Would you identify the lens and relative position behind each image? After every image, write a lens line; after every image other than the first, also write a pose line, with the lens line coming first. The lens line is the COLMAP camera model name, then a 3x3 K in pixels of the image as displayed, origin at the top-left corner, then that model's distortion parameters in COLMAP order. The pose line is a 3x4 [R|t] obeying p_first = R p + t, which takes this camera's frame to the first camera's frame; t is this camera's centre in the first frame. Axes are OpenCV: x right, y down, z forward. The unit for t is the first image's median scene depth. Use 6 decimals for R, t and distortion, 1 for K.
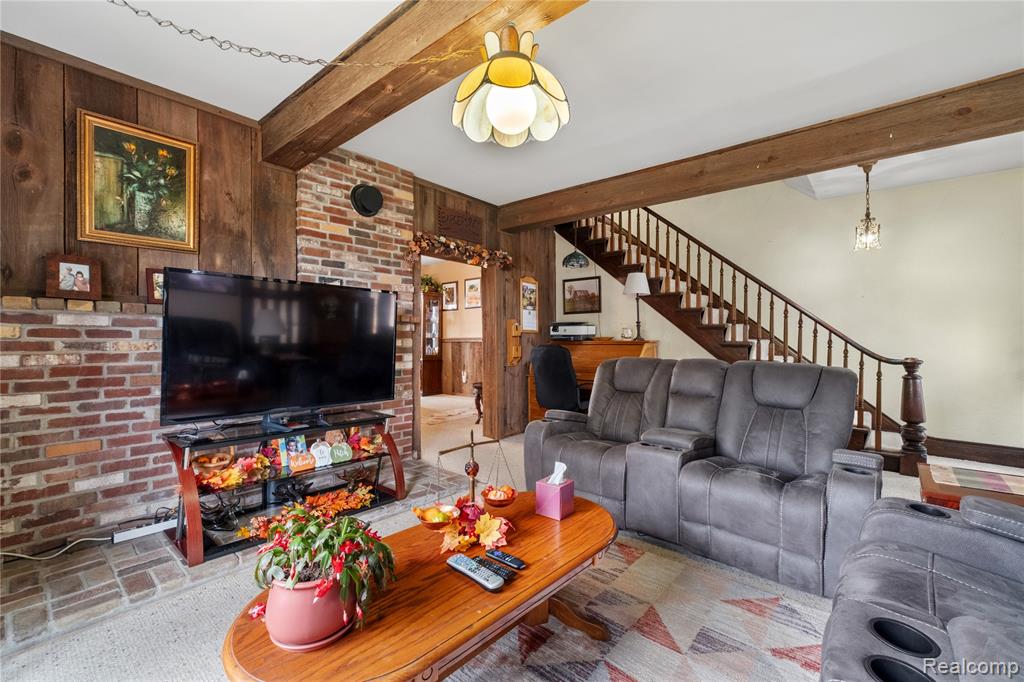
lens RADIAL K [[434.7, 0, 510.7], [0, 434.7, 334.5], [0, 0, 1]] dist [-0.001123, -0.000102]
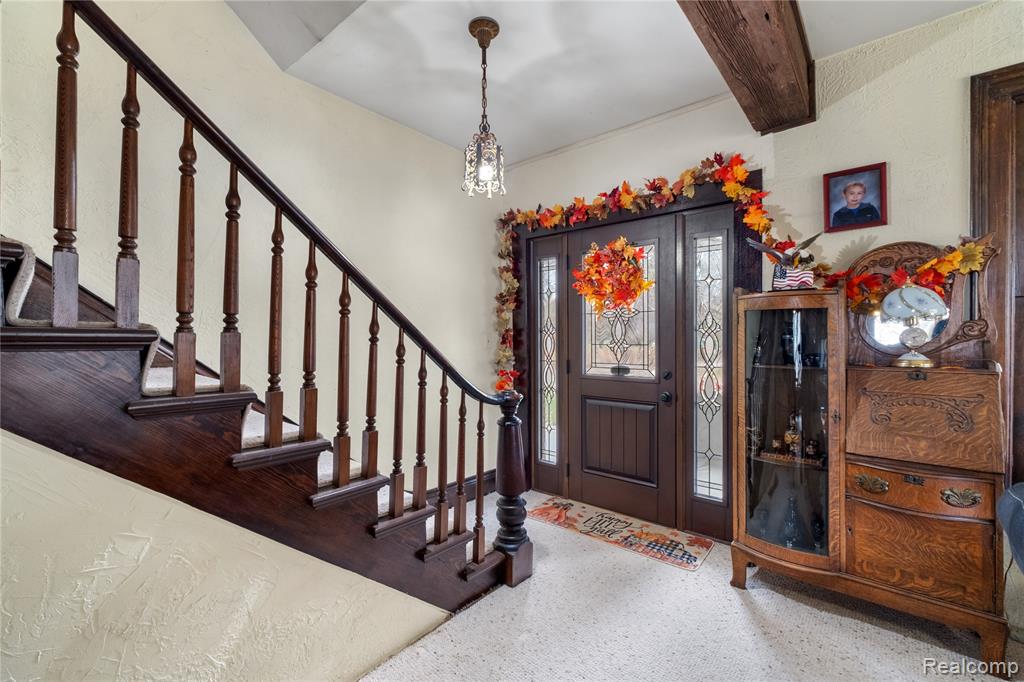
lens RADIAL K [[434.7, 0, 510.7], [0, 434.7, 334.5], [0, 0, 1]] dist [-0.001123, -0.000102]
pose [[0.008841, 0.000548, 0.999961, 0.252169], [-0.006868, 0.999976, -0.000488, -0.020964], [-0.999937, -0.006864, 0.008844, 0.822498]]
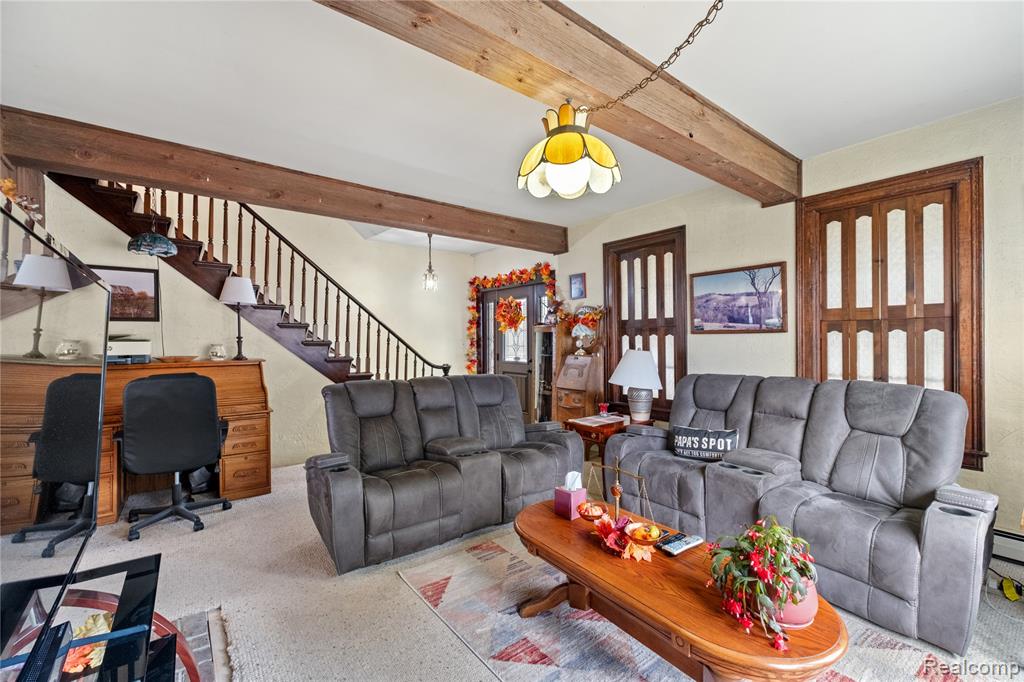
lens RADIAL K [[434.7, 0, 510.7], [0, 434.7, 334.5], [0, 0, 1]] dist [-0.001123, -0.000102]
pose [[0.201385, 0.005750, 0.979495, -0.467044], [-0.006045, 0.999971, -0.004627, -0.037617], [-0.979493, -0.004989, 0.201414, 0.378490]]
